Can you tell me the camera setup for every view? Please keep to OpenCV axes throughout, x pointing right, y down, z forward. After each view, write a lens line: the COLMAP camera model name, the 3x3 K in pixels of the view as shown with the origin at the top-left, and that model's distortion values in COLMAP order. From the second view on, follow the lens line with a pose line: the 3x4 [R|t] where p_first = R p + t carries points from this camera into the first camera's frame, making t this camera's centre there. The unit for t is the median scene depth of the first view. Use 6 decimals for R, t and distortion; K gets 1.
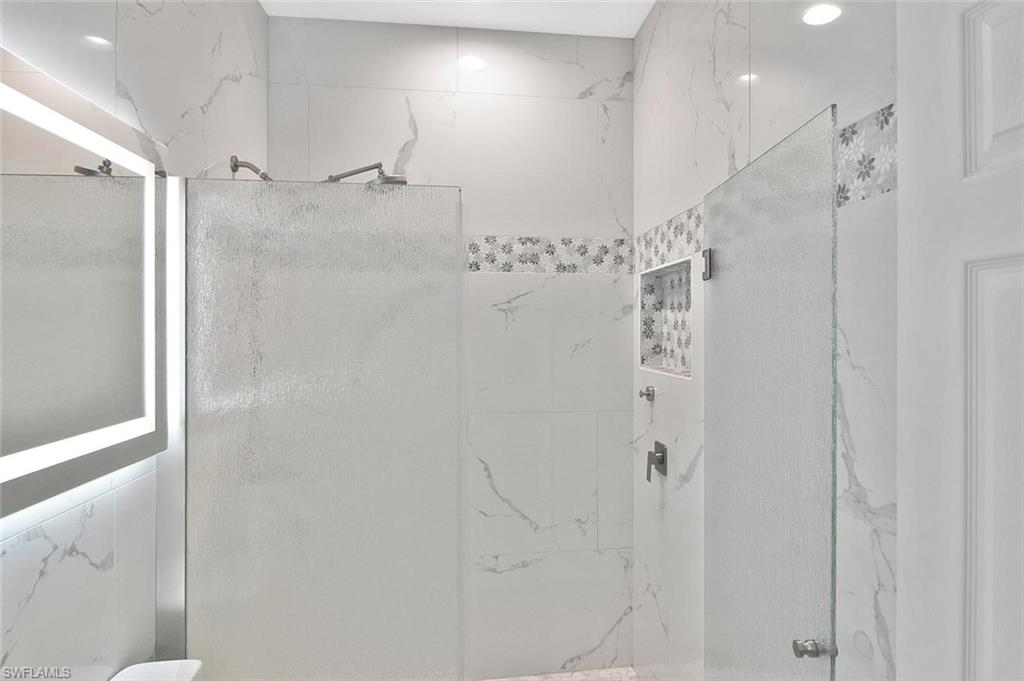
lens RADIAL K [[529.3, 0, 514.2], [0, 529.3, 346.5], [0, 0, 1]] dist [-0.002326, -0.009512]
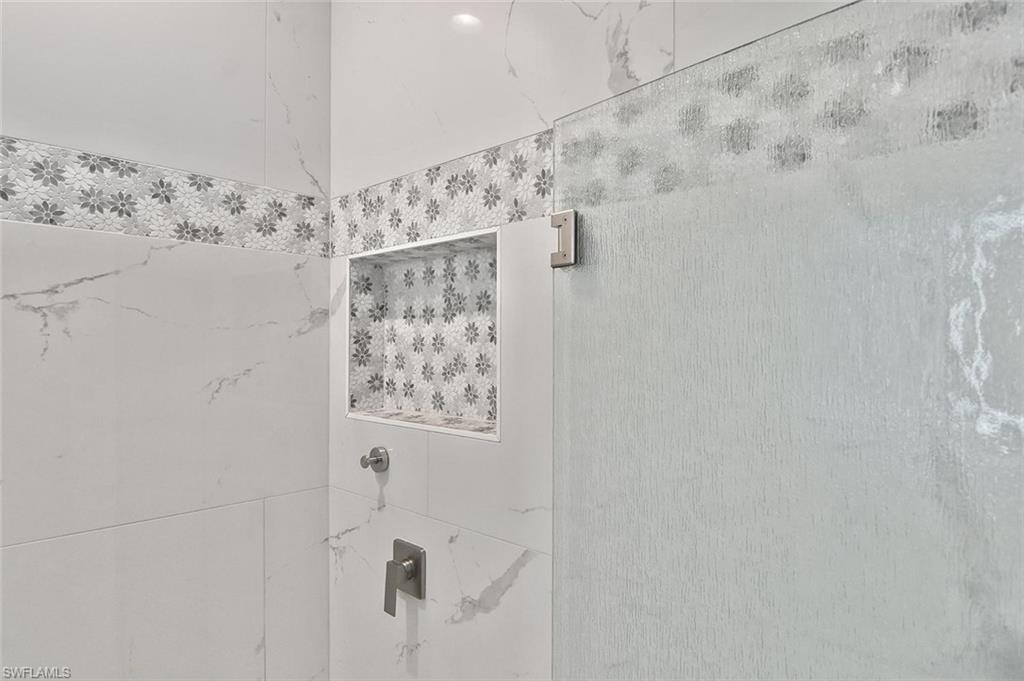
lens RADIAL K [[529.3, 0, 514.2], [0, 529.3, 346.5], [0, 0, 1]] dist [-0.002326, -0.009512]
pose [[0.709092, -0.002982, 0.705110, -0.050928], [0.022423, 0.999581, -0.018322, -0.022063], [-0.704760, 0.028803, 0.708861, 0.447559]]
